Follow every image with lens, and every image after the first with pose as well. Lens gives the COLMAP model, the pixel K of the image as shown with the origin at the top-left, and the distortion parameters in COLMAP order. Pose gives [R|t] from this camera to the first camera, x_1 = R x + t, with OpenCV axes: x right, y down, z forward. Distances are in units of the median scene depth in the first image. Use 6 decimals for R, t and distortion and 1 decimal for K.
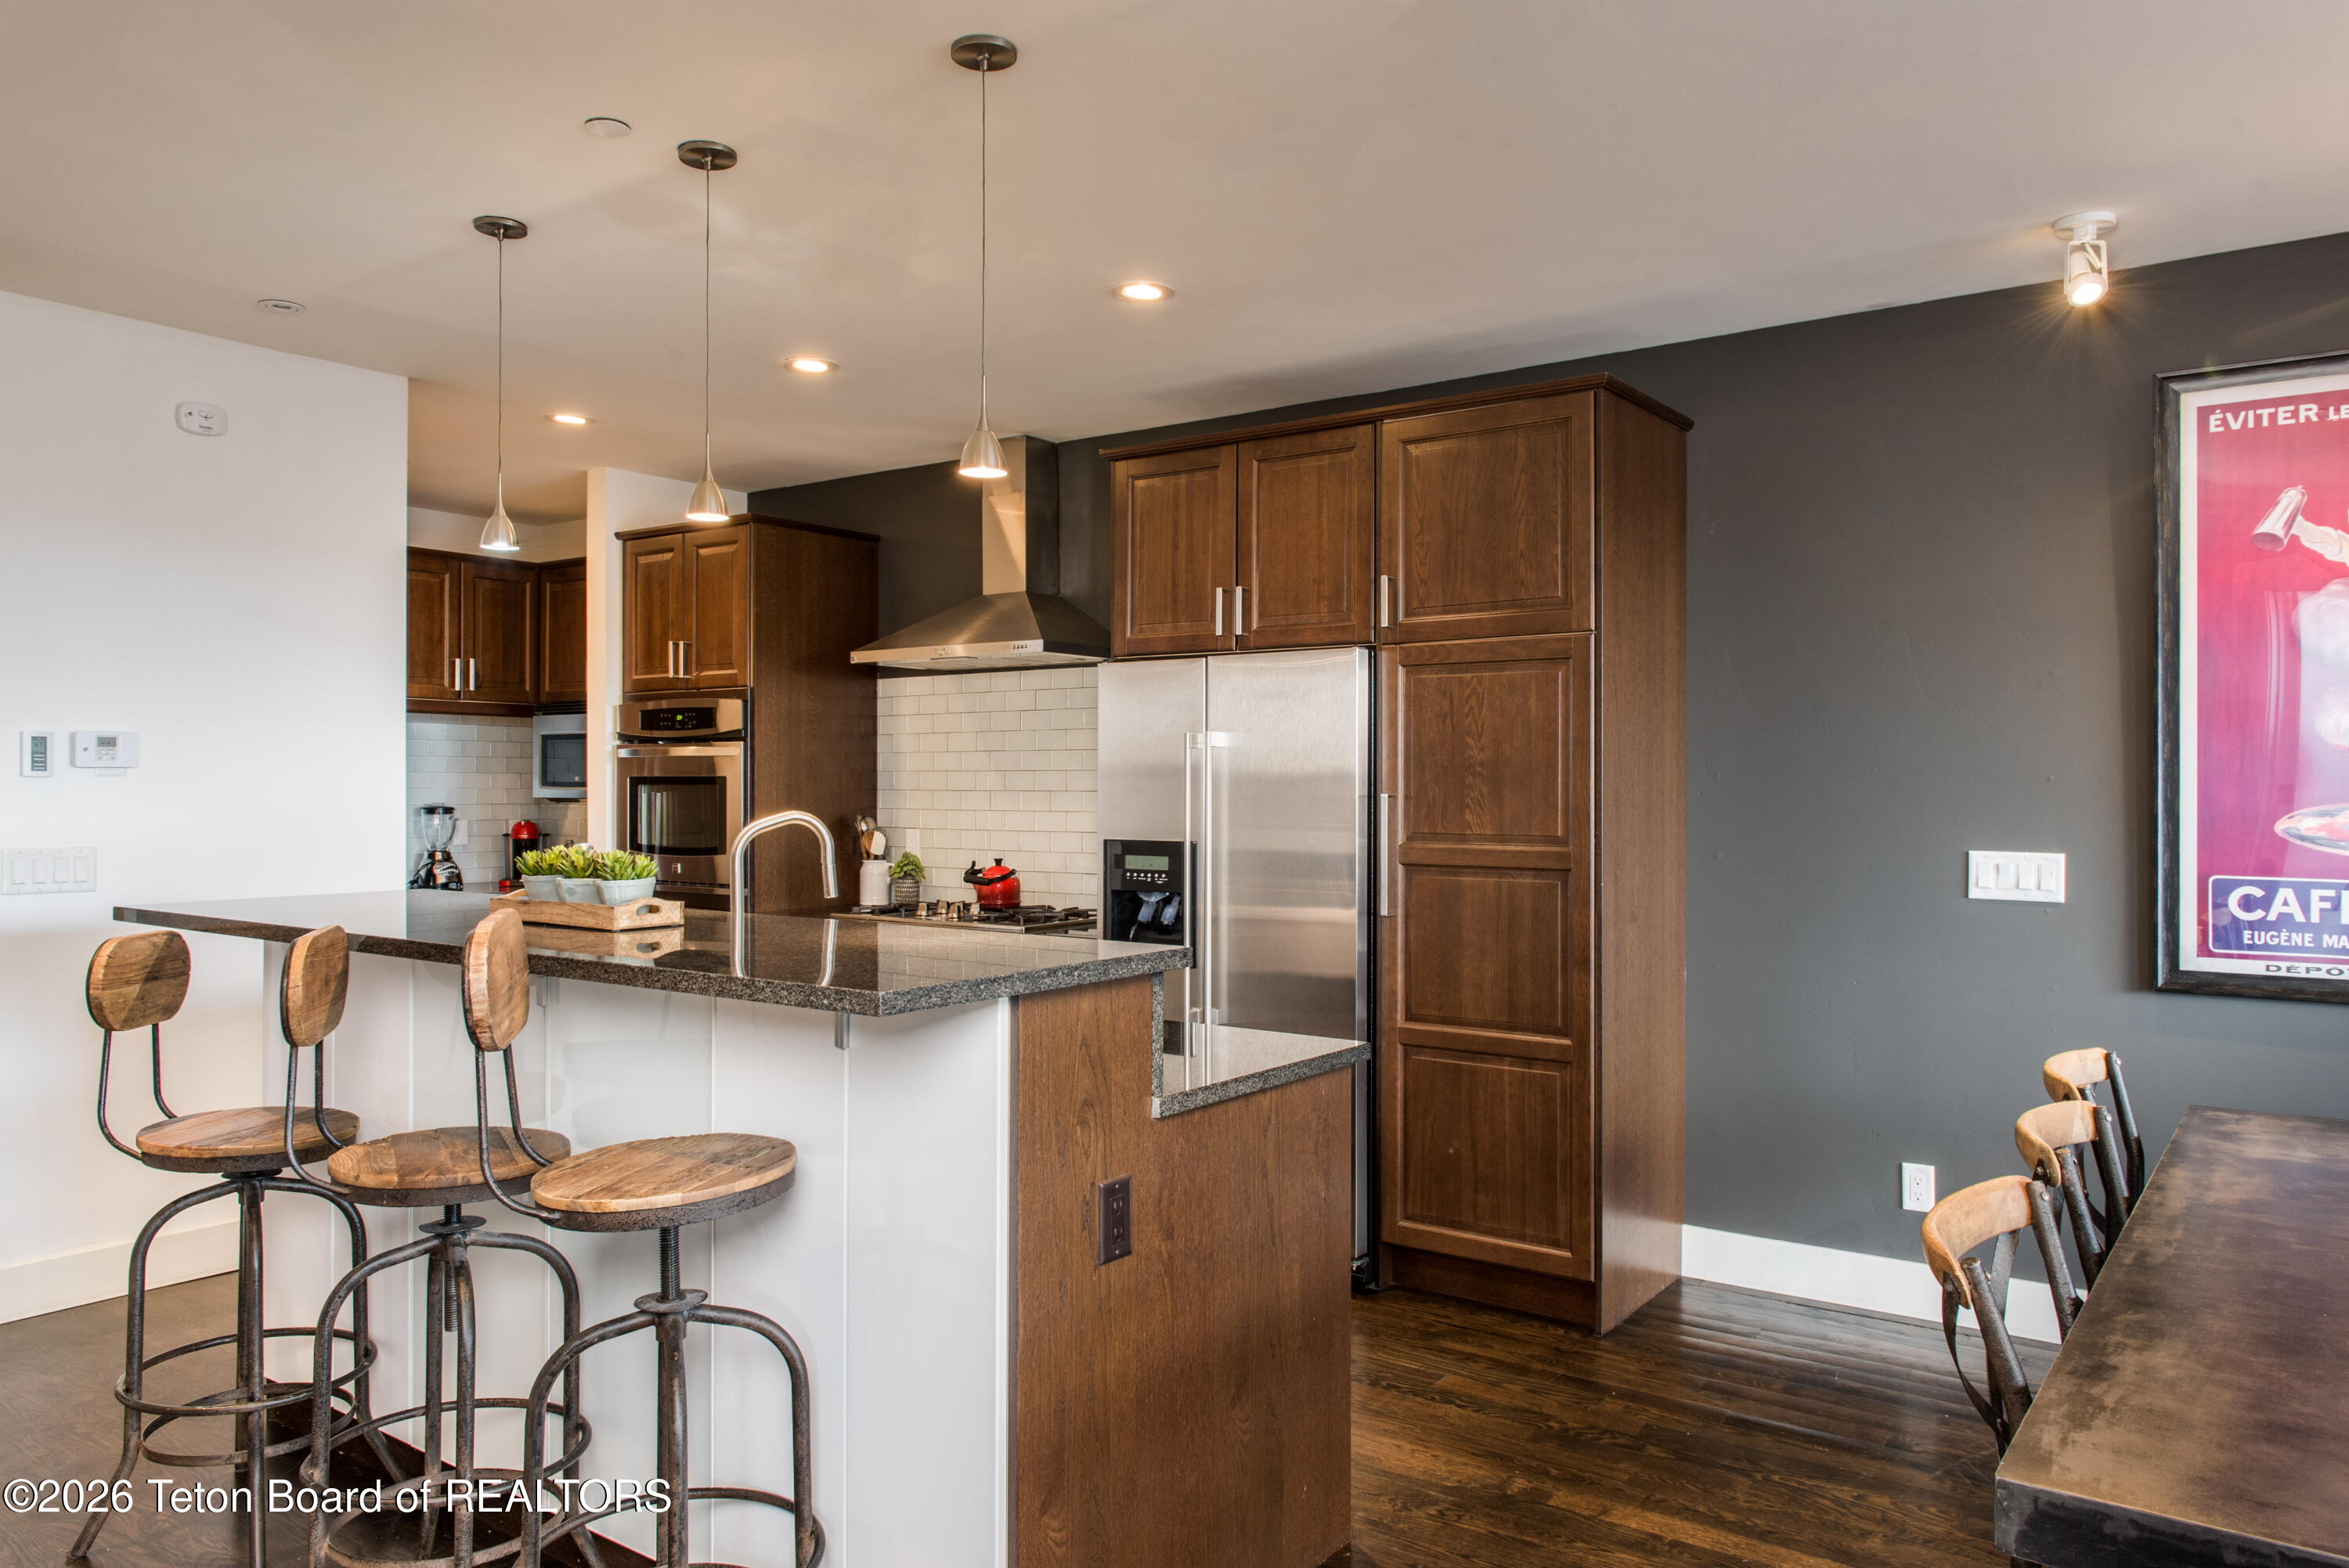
lens RADIAL K [[1601.5, 0, 1173.8], [0, 1601.5, 774.0], [0, 0, 1]] dist [-0.000662, -0.001627]
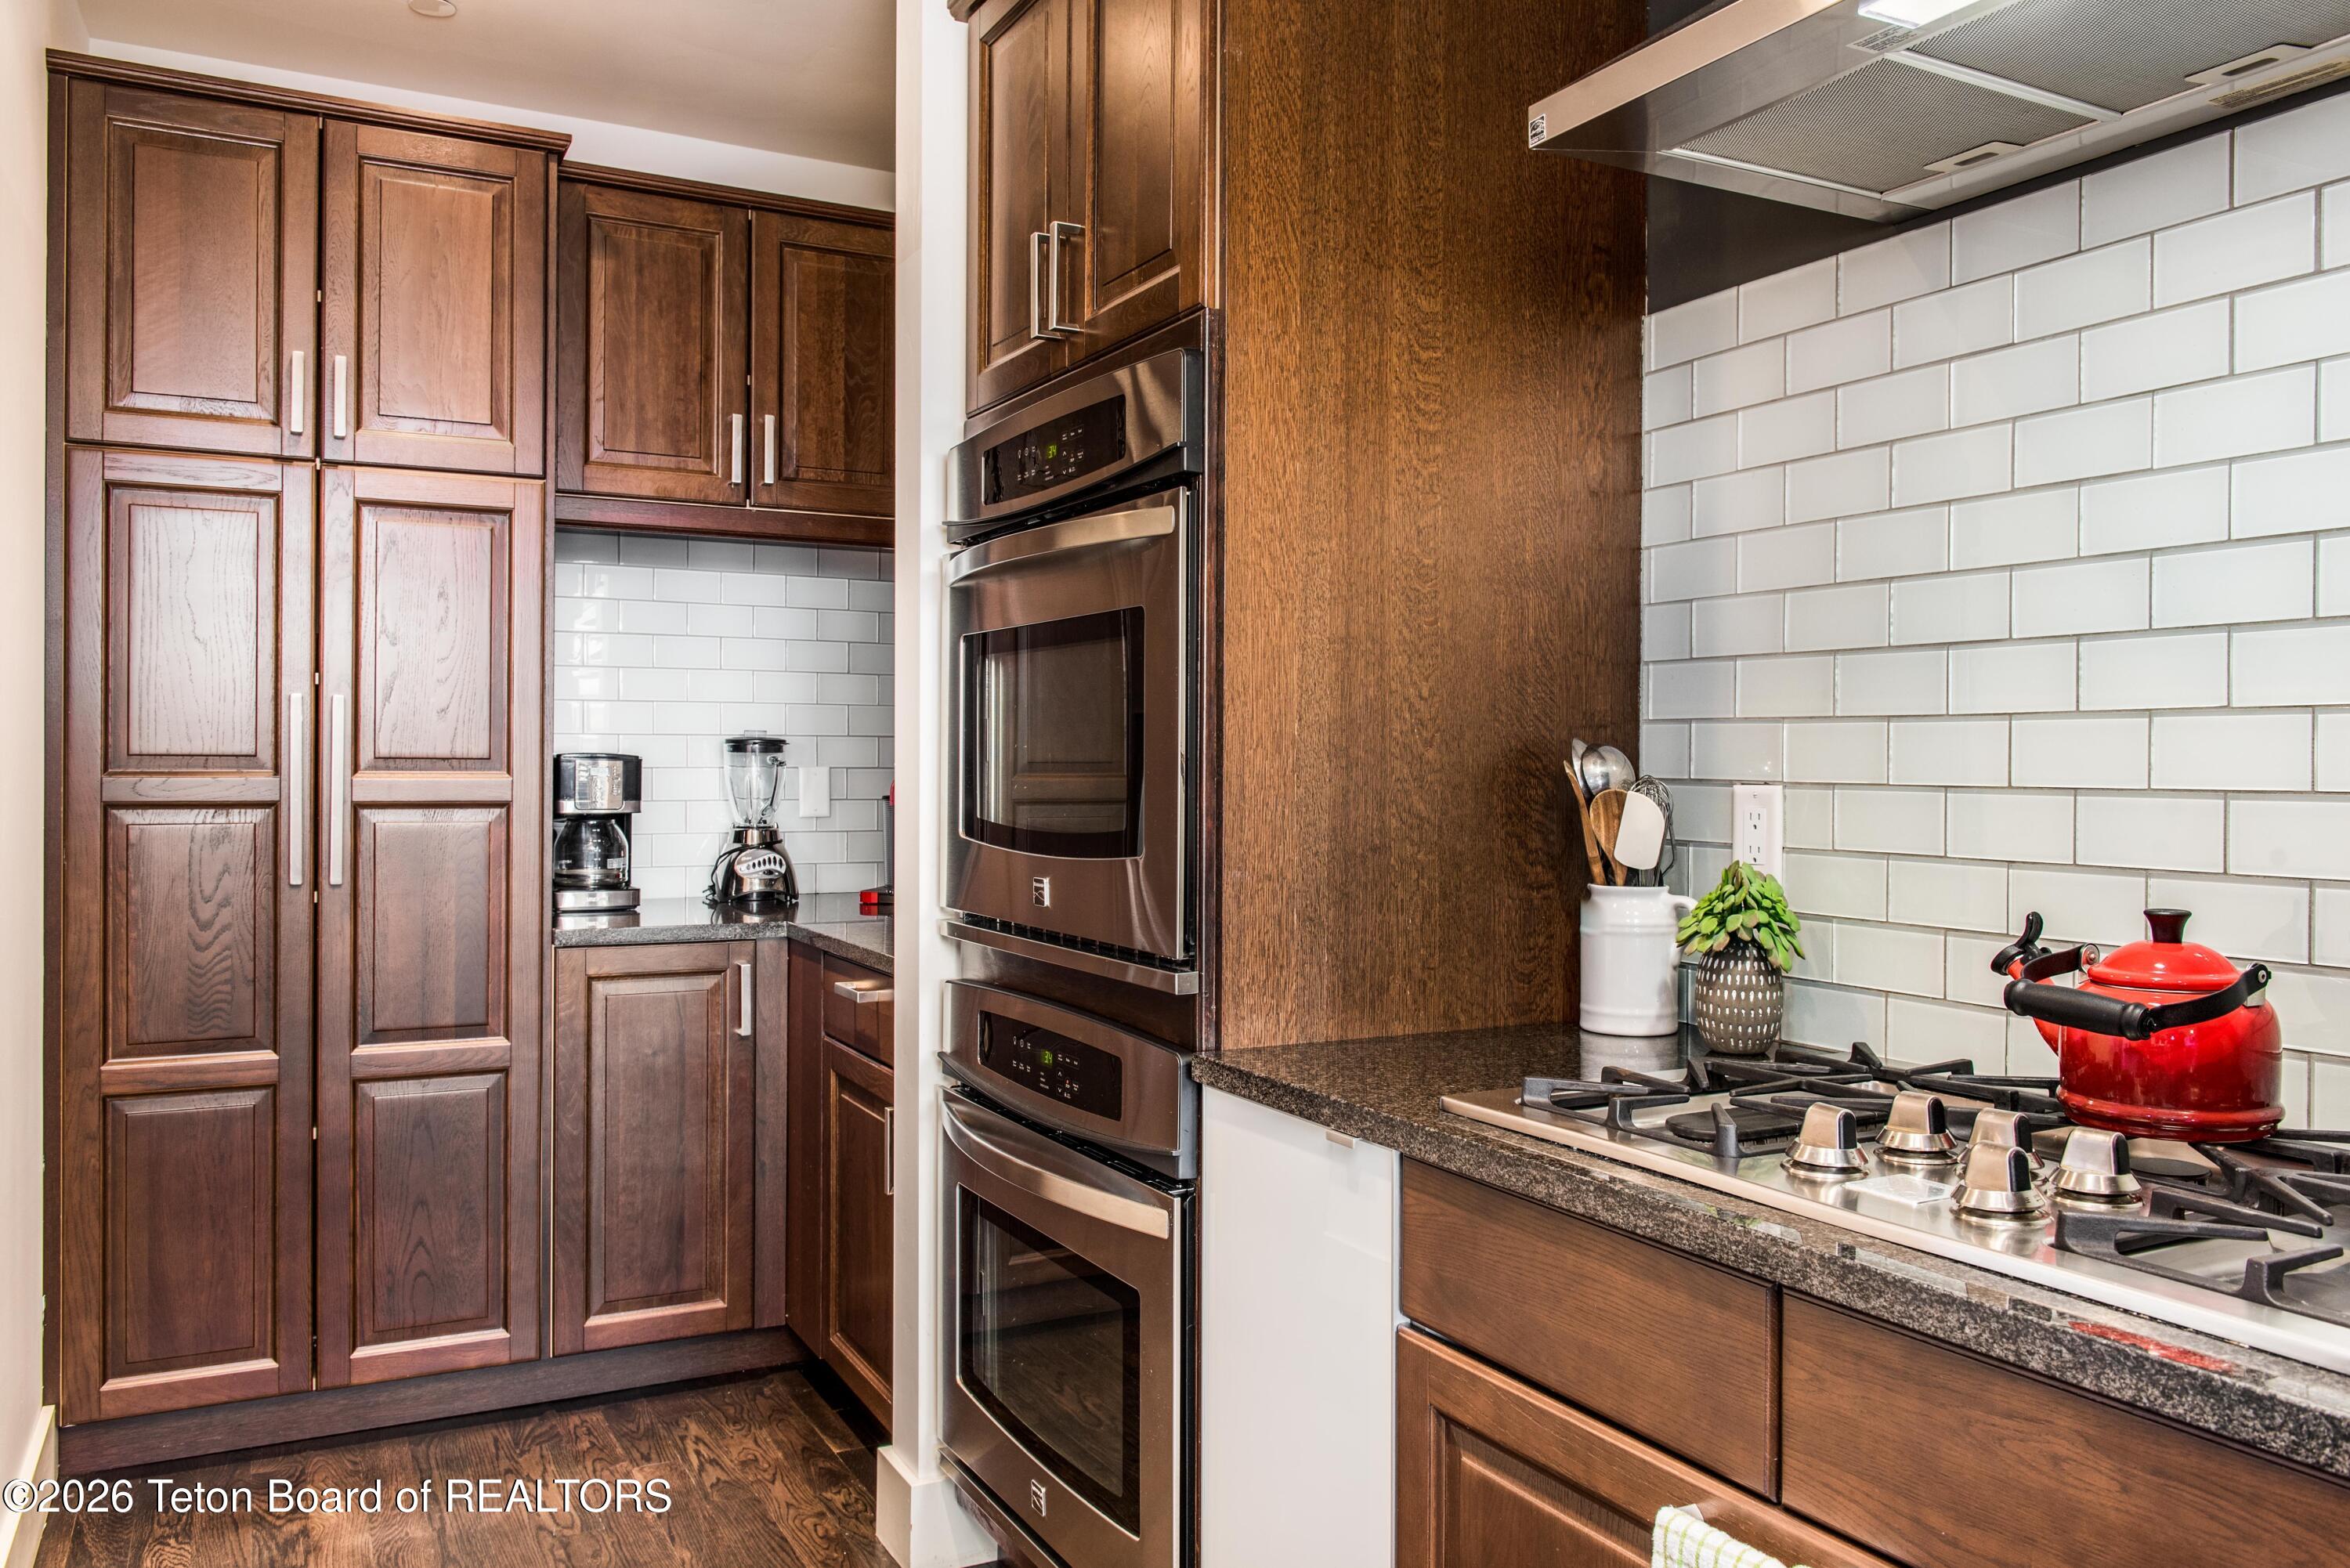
lens RADIAL K [[1766.3, 0, 1181.7], [0, 1766.3, 765.3], [0, 0, 1]] dist [-0.002043, -0.004984]
pose [[0.896227, 0.005130, -0.443567, -0.117929], [-0.001670, 0.999965, 0.008191, 0.029170], [0.443593, -0.006600, 0.896204, 0.683822]]
